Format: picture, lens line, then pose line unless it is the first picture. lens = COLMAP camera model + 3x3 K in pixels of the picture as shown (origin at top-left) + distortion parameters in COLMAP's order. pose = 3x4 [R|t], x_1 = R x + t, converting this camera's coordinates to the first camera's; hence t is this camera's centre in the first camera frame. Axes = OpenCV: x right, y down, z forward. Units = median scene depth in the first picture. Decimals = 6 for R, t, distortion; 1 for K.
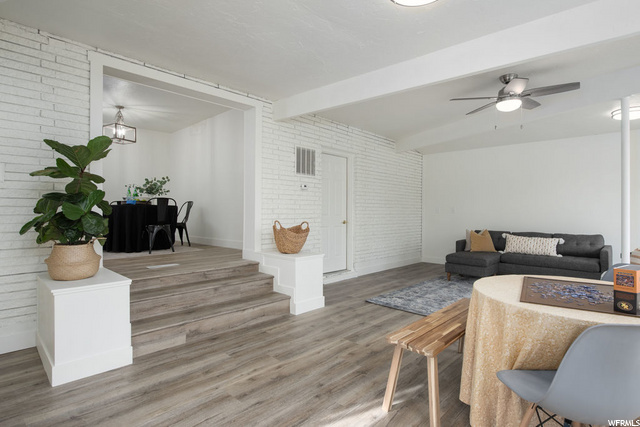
lens RADIAL K [[332.9, 0, 320.0], [0, 332.9, 213.5], [0, 0, 1]] dist [-0.001177, -0.000426]
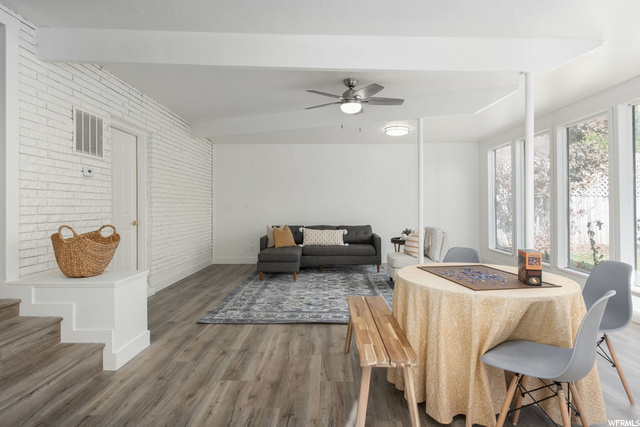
lens RADIAL K [[352.6, 0, 322.3], [0, 352.6, 207.5], [0, 0, 1]] dist [0.013920, -0.000381]
pose [[0.725216, -0.009295, 0.688459, -0.200279], [0.011025, 0.999937, 0.001887, -0.006479], [-0.688433, 0.006221, 0.725273, 0.174316]]
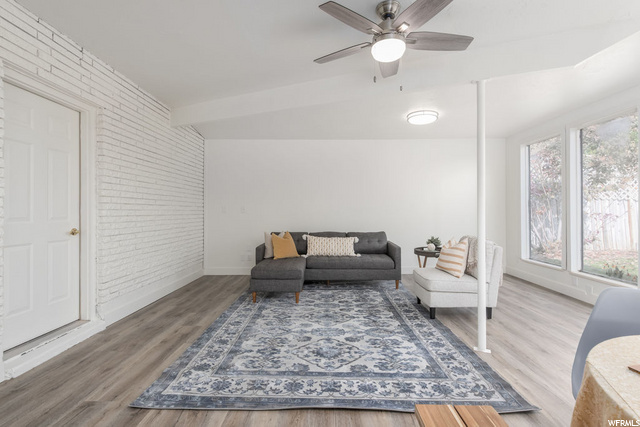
lens RADIAL K [[293.9, 0, 319.2], [0, 293.9, 210.0], [0, 0, 1]] dist [-0.001233, -0.000288]
pose [[0.726428, -0.003411, 0.687234, 0.043281], [0.009372, 0.999944, -0.004944, -0.003211], [-0.687178, 0.010032, 0.726419, 0.477548]]
